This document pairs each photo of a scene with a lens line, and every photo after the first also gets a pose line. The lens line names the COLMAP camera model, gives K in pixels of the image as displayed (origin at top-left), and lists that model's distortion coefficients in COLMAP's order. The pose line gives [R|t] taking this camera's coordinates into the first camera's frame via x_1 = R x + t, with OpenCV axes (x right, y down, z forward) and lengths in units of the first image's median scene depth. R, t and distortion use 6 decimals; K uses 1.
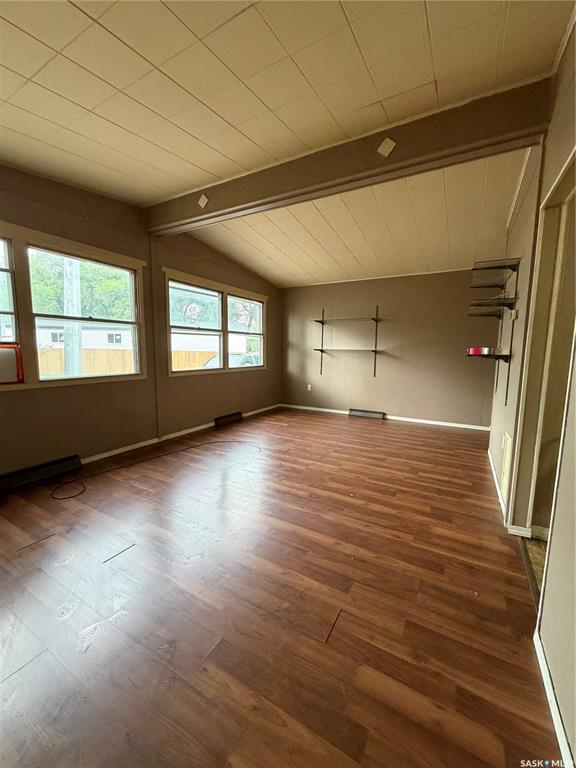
lens RADIAL K [[305.4, 0, 289.2], [0, 305.4, 382.8], [0, 0, 1]] dist [0.000694, 0.000397]
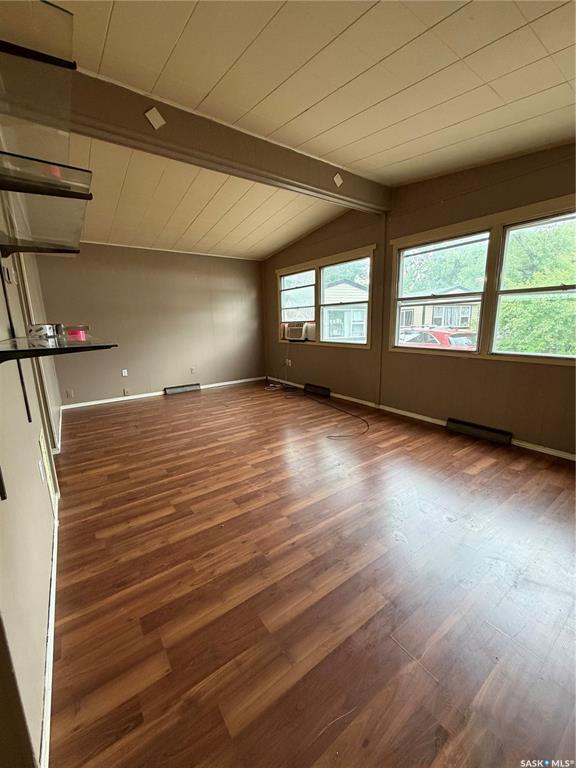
lens RADIAL K [[305.4, 0, 287.9], [0, 305.4, 383.6], [0, 0, 1]] dist [0.000694, 0.000397]
pose [[-0.423425, 0.174590, -0.888948, 0.678056], [-0.088402, 0.968608, 0.232344, -0.120993], [0.901607, 0.176965, -0.394699, 1.127035]]
